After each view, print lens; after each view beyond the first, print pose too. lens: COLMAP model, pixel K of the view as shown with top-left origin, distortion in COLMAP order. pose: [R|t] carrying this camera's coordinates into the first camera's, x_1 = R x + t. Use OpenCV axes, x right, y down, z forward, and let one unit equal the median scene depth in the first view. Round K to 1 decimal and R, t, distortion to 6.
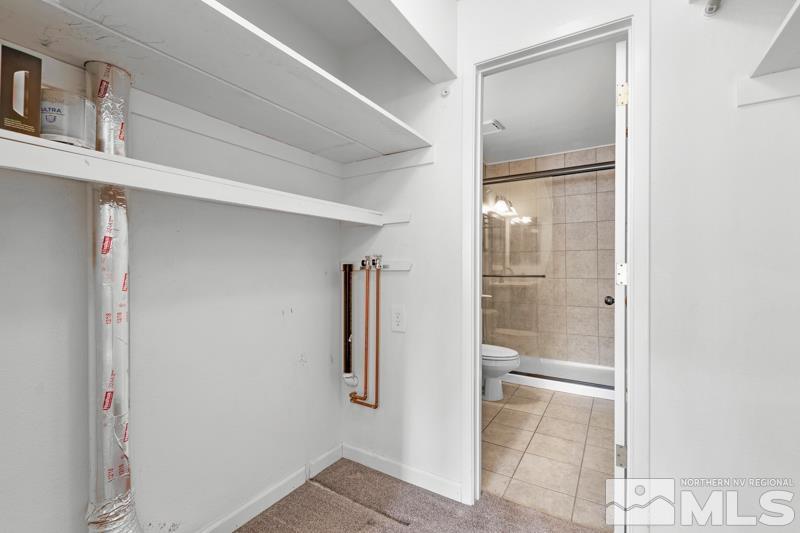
lens RADIAL K [[355.0, 0, 401.1], [0, 355.0, 264.3], [0, 0, 1]] dist [-0.000053, -0.000028]
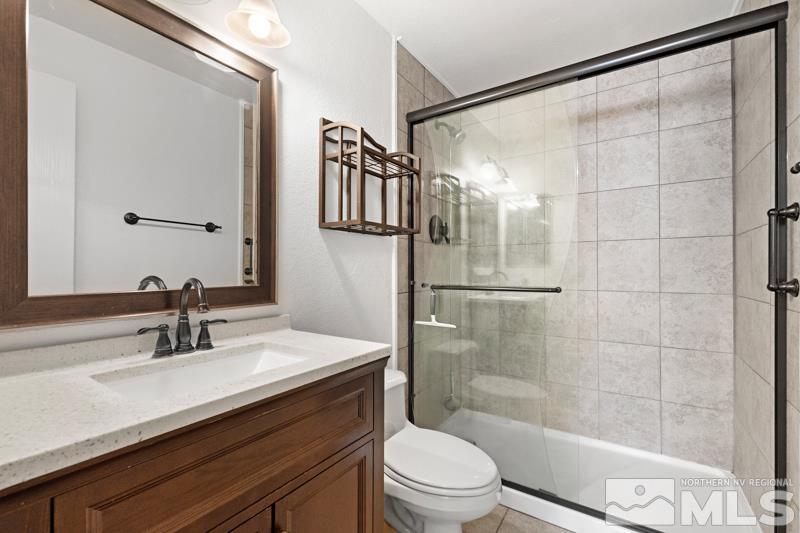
lens RADIAL K [[355.0, 0, 399.2], [0, 355.0, 269.6], [0, 0, 1]] dist [-0.000053, -0.000028]
pose [[0.999558, 0.004519, -0.029395, 0.167912], [-0.004344, 0.999973, 0.005985, 0.004231], [0.029421, -0.005854, 0.999550, 0.430527]]
